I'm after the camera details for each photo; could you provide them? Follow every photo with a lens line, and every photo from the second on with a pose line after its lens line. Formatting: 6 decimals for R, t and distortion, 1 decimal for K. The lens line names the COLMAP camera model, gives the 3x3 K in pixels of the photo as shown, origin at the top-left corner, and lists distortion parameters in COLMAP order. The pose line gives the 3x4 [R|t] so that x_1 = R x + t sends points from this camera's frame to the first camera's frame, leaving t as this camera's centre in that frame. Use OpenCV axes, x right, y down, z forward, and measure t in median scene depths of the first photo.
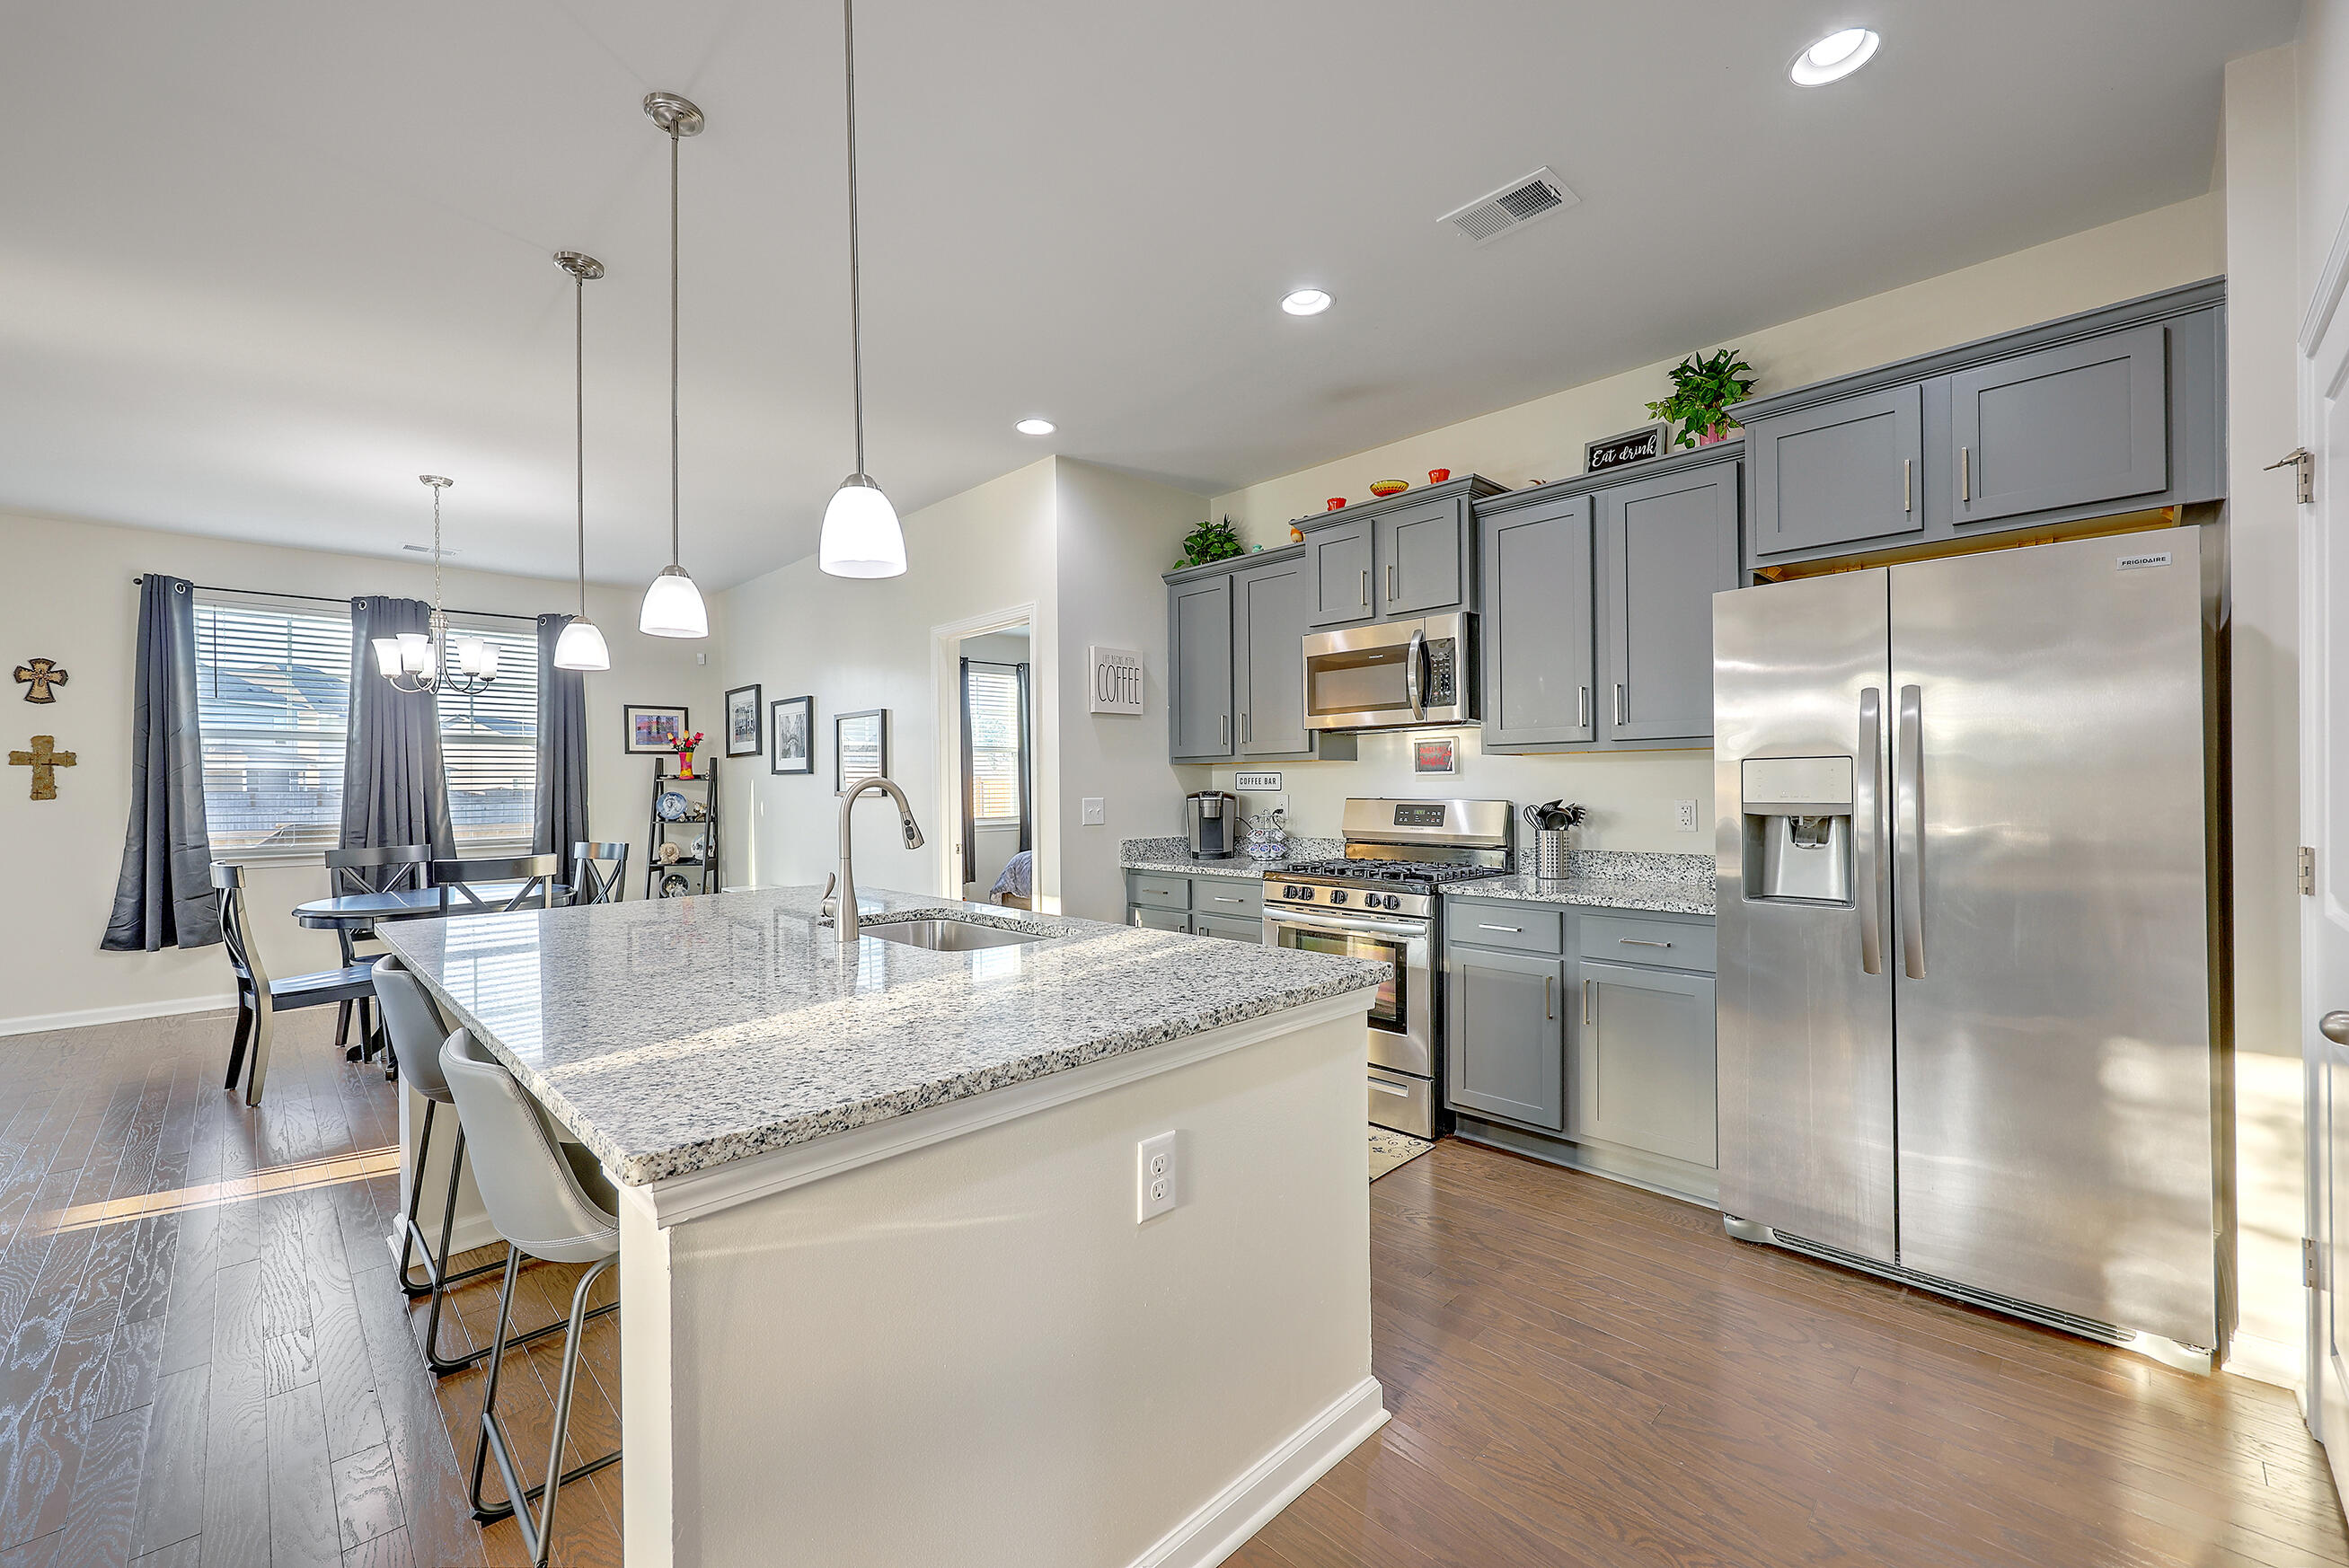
lens RADIAL K [[949.1, 0, 1177.4], [0, 949.1, 796.0], [0, 0, 1]] dist [0.003387, 0.000070]
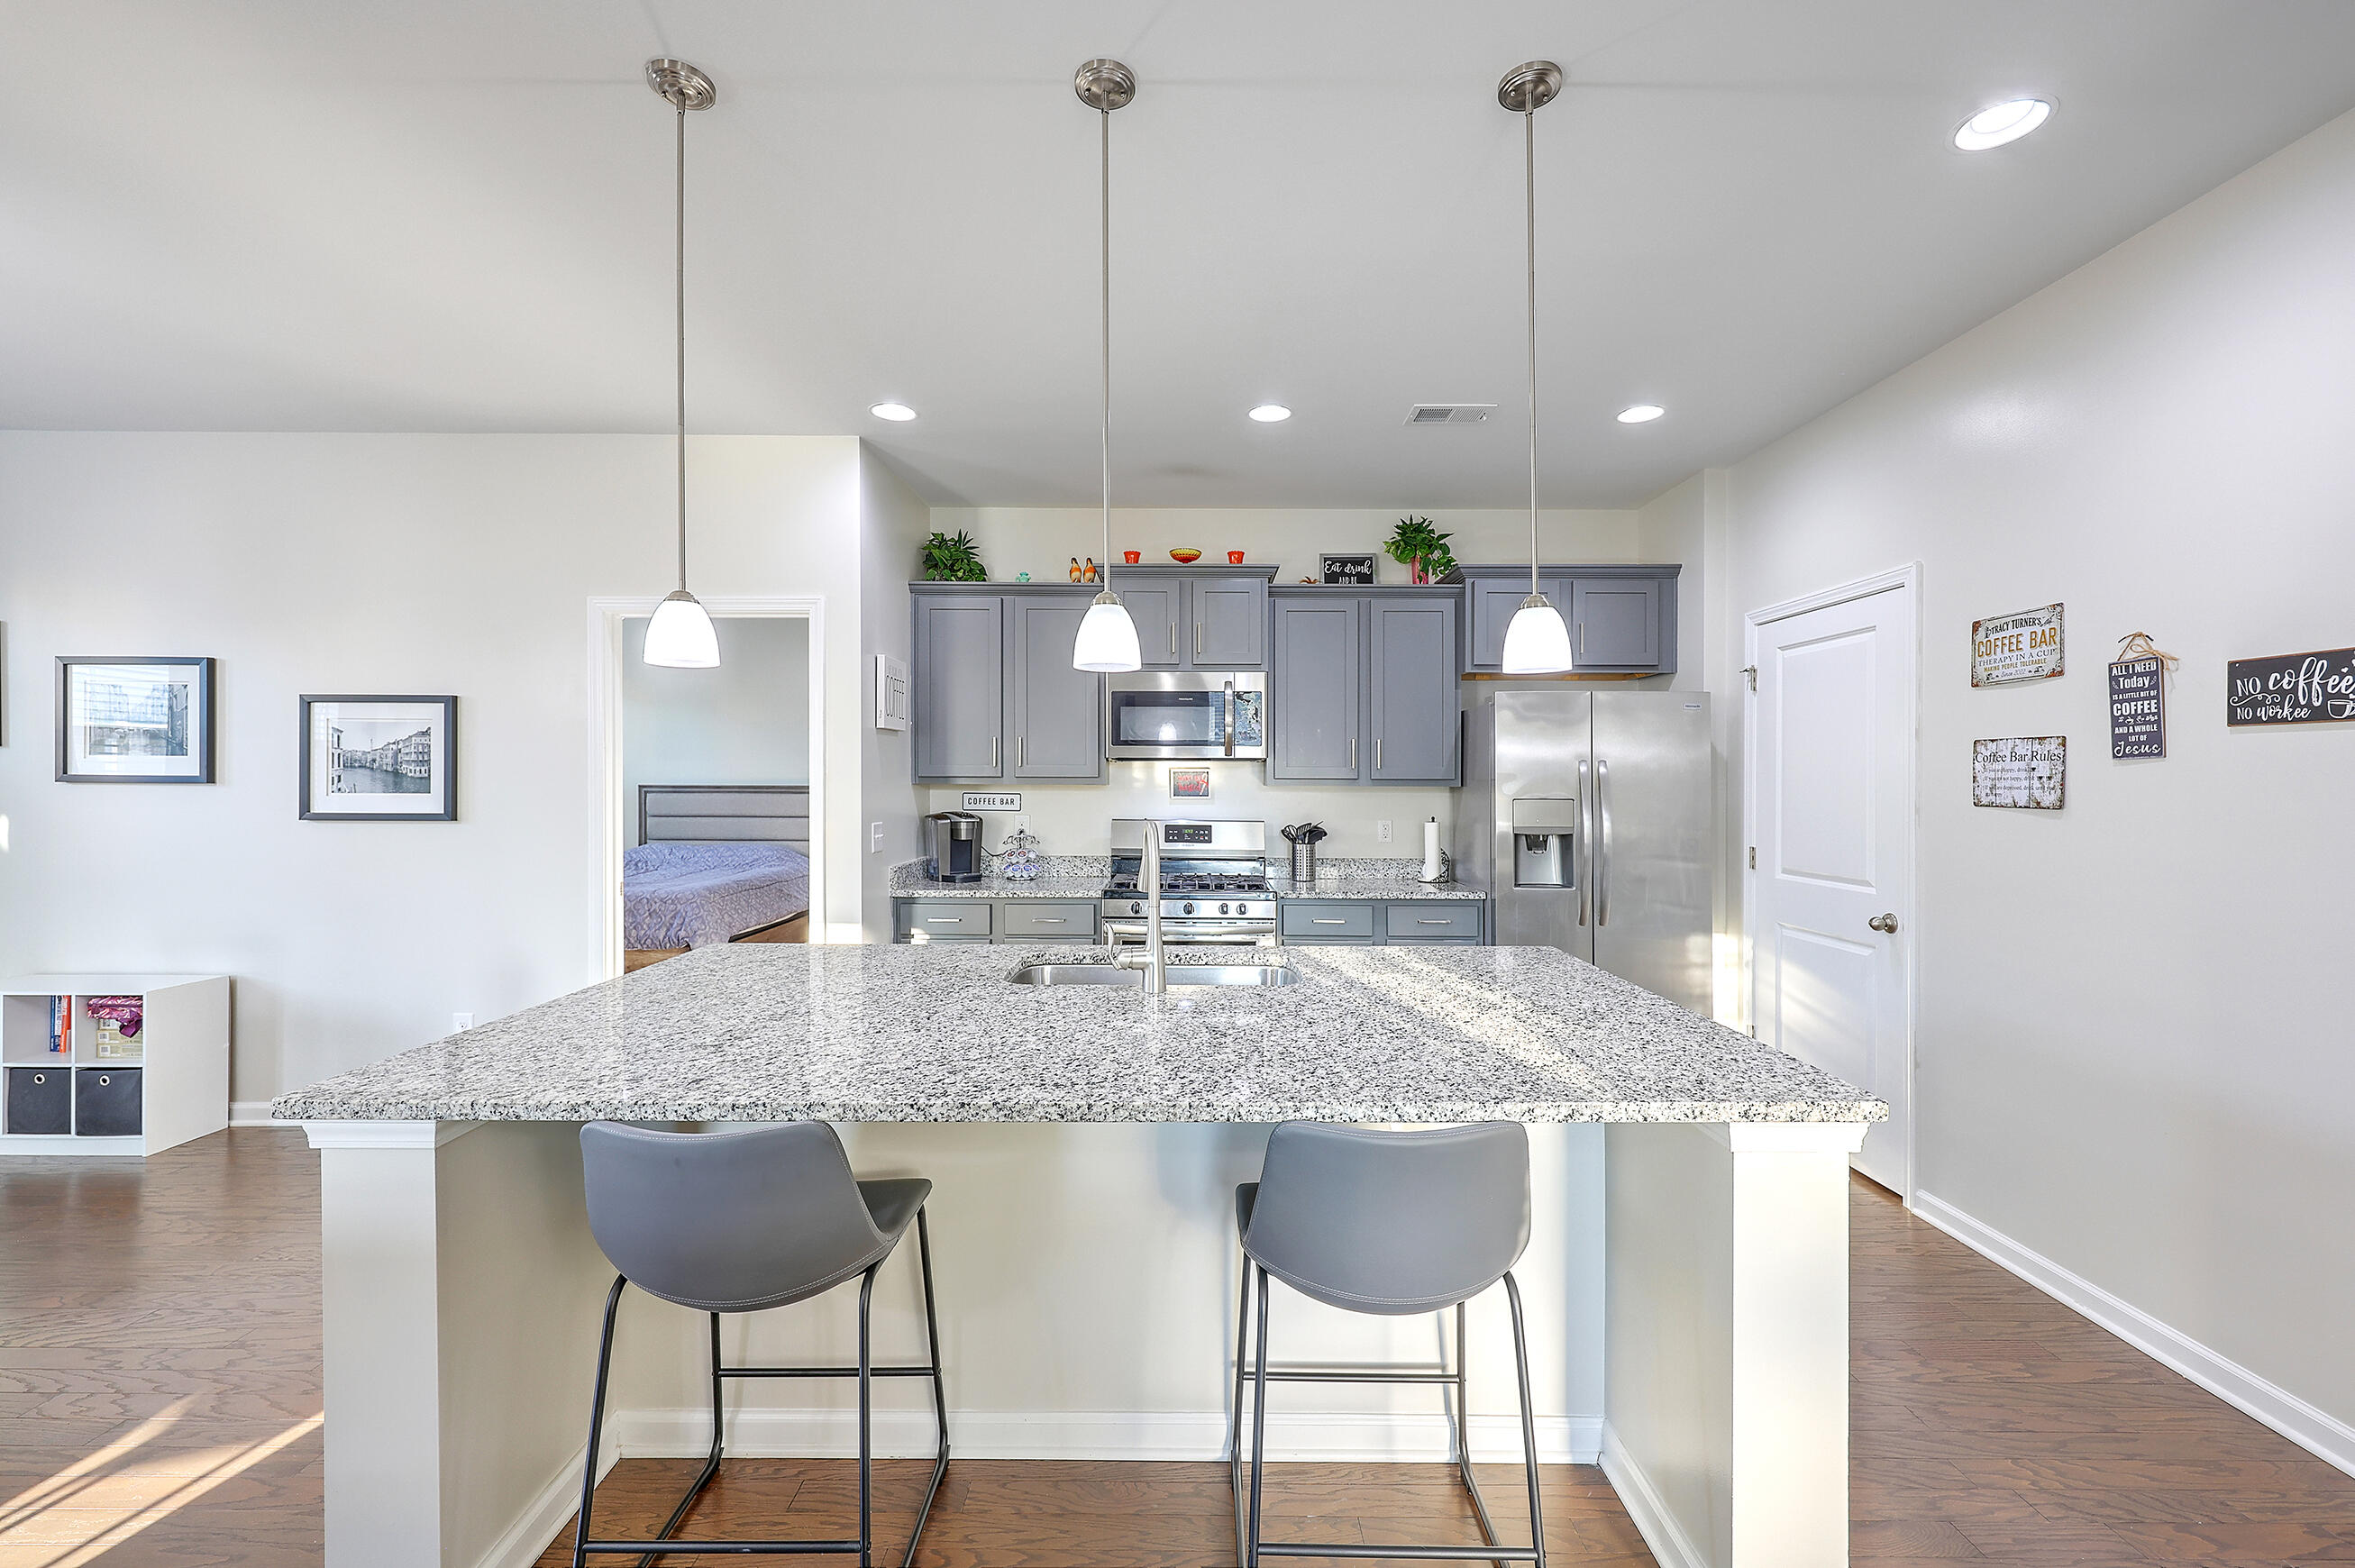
lens RADIAL K [[954.5, 0, 1189.6], [0, 954.5, 786.7], [0, 0, 1]] dist [0.002784, 0.000187]
pose [[0.703690, 0.008923, 0.710451, -0.452052], [-0.003190, 0.999951, -0.009400, -0.021021], [-0.710499, 0.004349, 0.703684, 0.128601]]
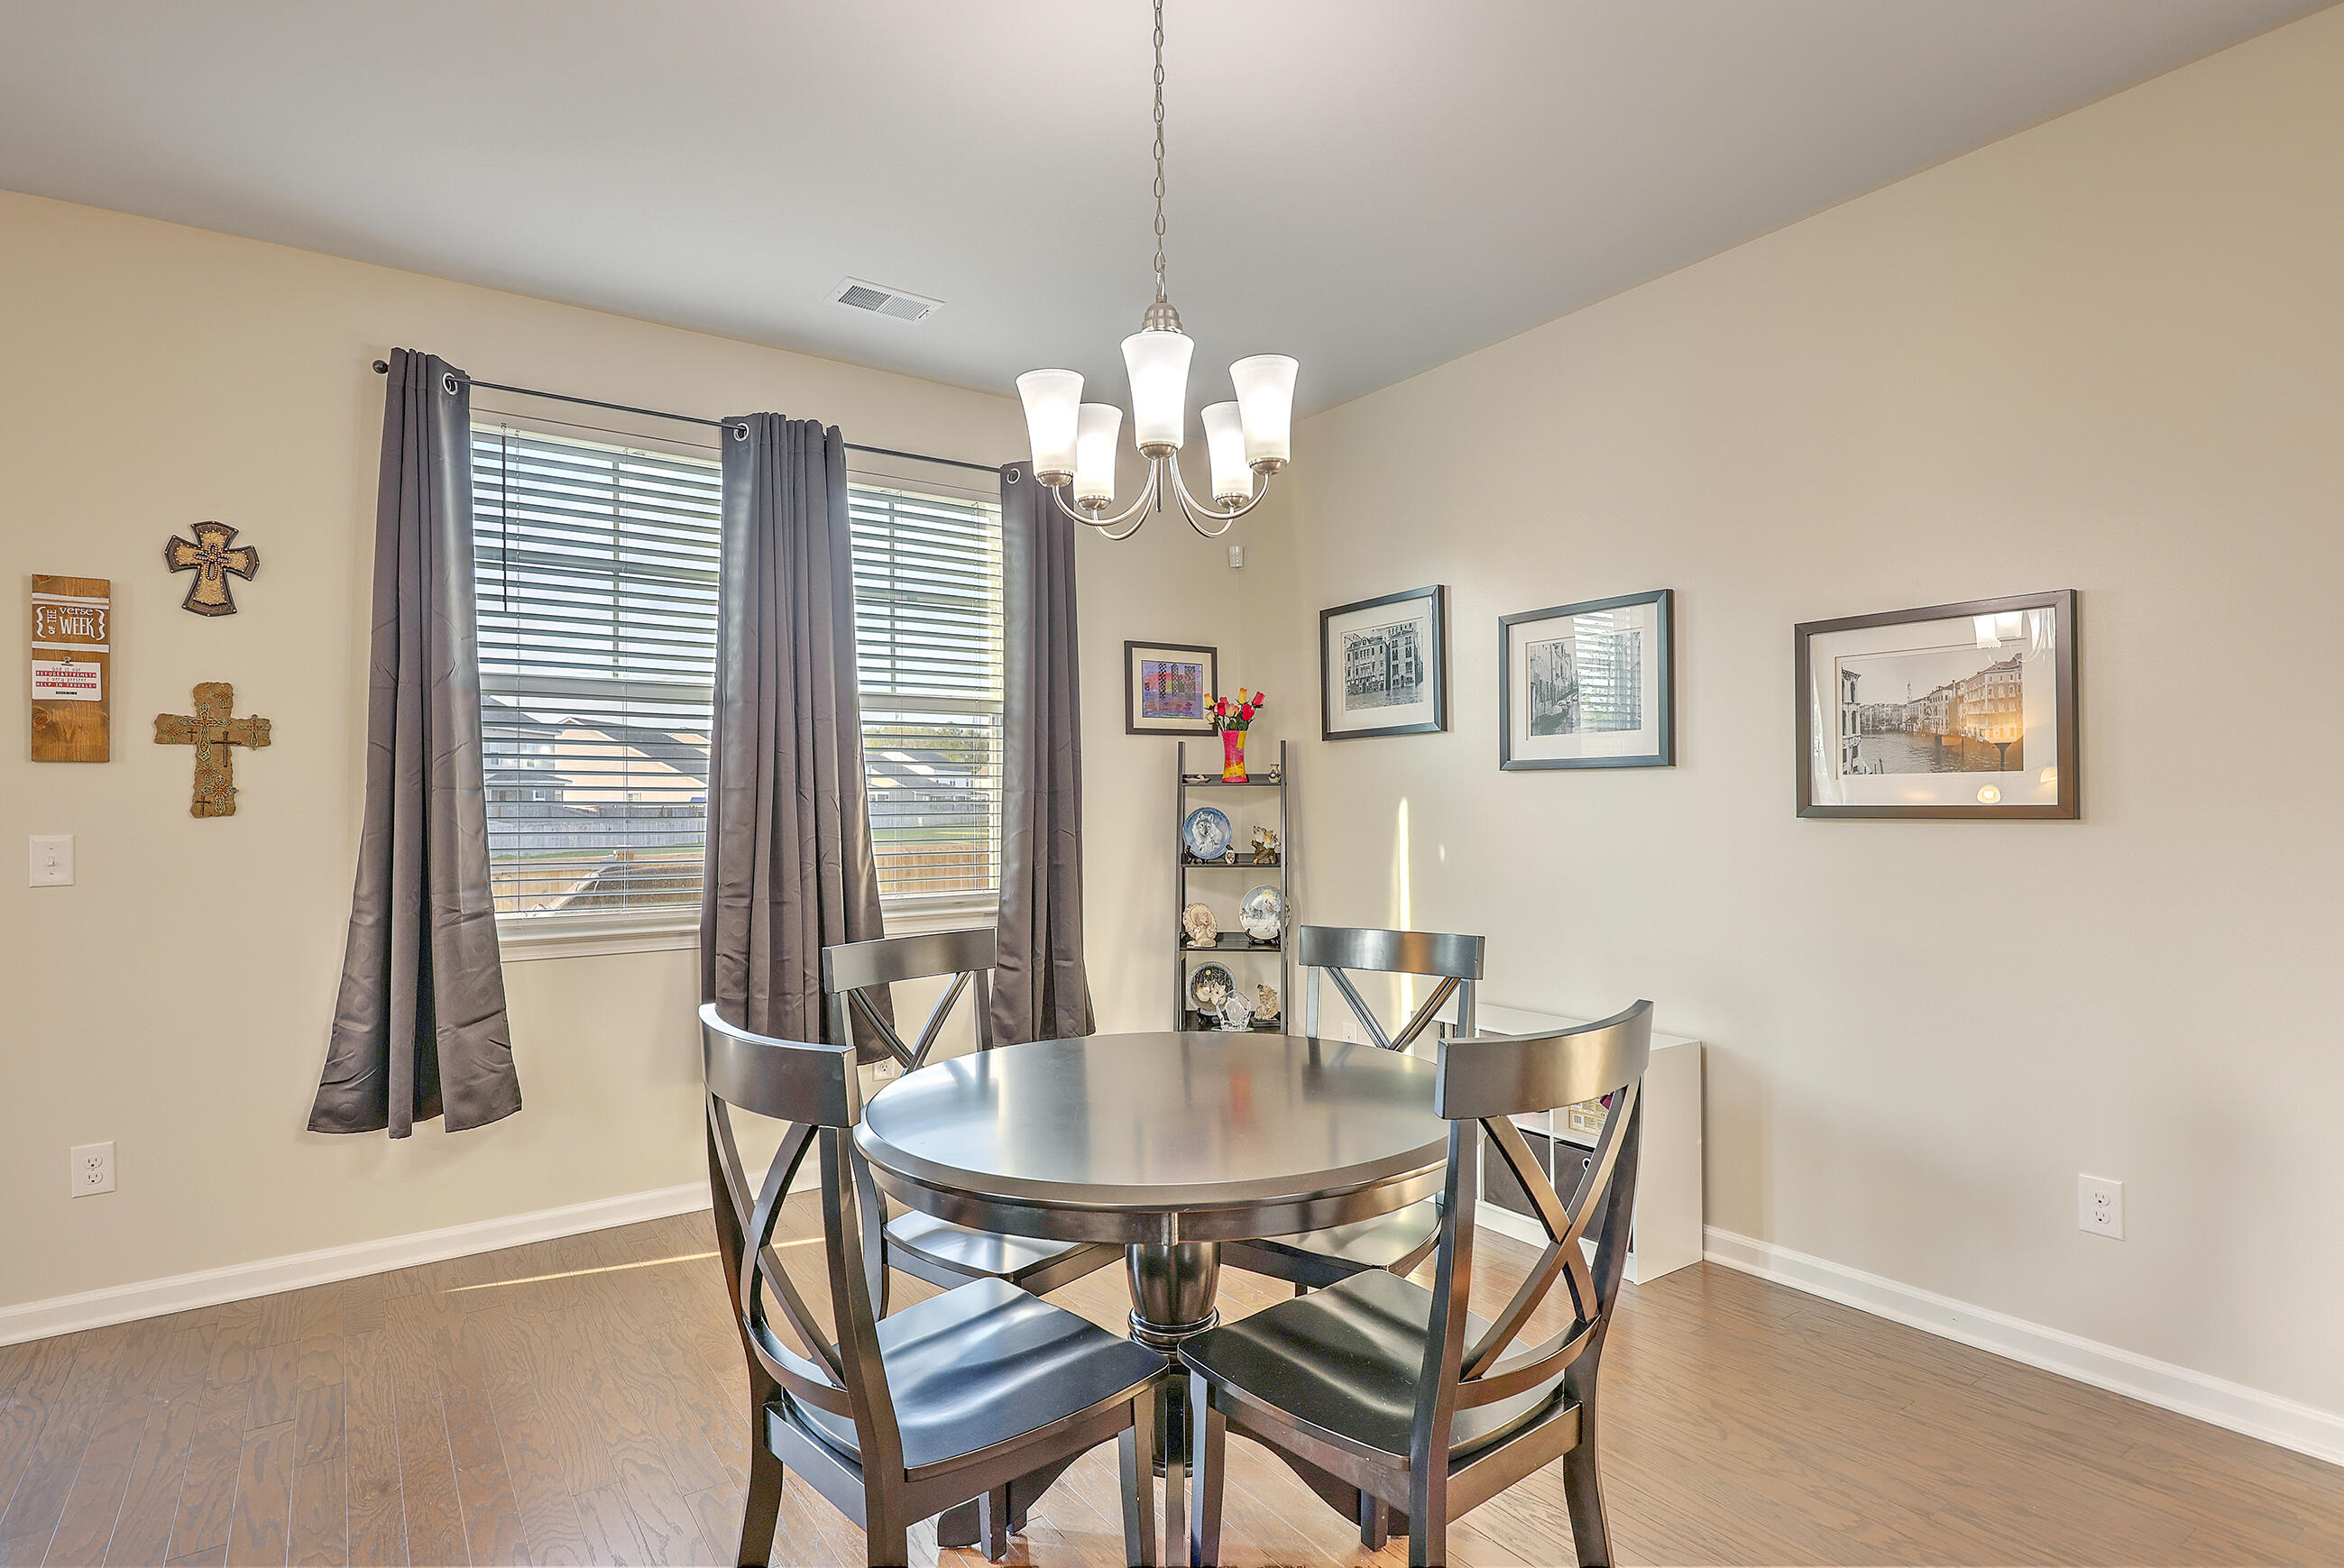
lens RADIAL K [[1180.4, 0, 1173.8], [0, 1180.4, 806.2], [0, 0, 1]] dist [0.002123, 0.000851]
pose [[0.984782, 0.003335, -0.173760, -0.616839], [-0.004934, 0.999949, -0.008772, 0.001404], [0.173722, 0.009496, 0.984749, 0.503900]]
